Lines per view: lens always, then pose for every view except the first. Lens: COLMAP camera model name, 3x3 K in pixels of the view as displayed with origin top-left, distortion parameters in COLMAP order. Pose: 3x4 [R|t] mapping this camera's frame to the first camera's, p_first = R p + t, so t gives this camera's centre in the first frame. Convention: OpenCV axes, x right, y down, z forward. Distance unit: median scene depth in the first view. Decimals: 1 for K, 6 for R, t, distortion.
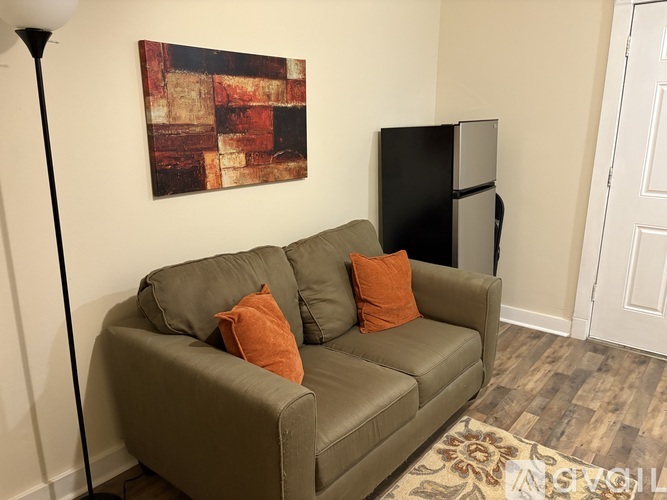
lens RADIAL K [[510.5, 0, 333.5], [0, 510.5, 250.0], [0, 0, 1]] dist [0.103087, -0.120751]
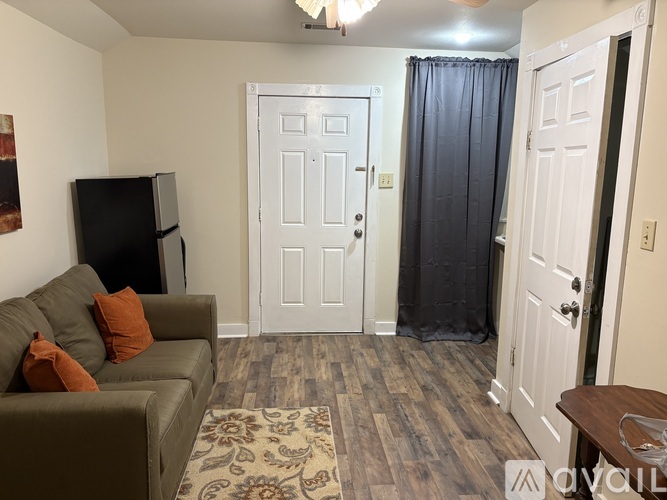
lens RADIAL K [[510.5, 0, 333.5], [0, 510.5, 250.0], [0, 0, 1]] dist [0.103087, -0.120751]
pose [[0.723612, -0.102372, 0.682573, -0.332009], [0.159835, 0.986911, -0.021428, 0.018775], [-0.671445, 0.124605, 0.730503, -0.151277]]
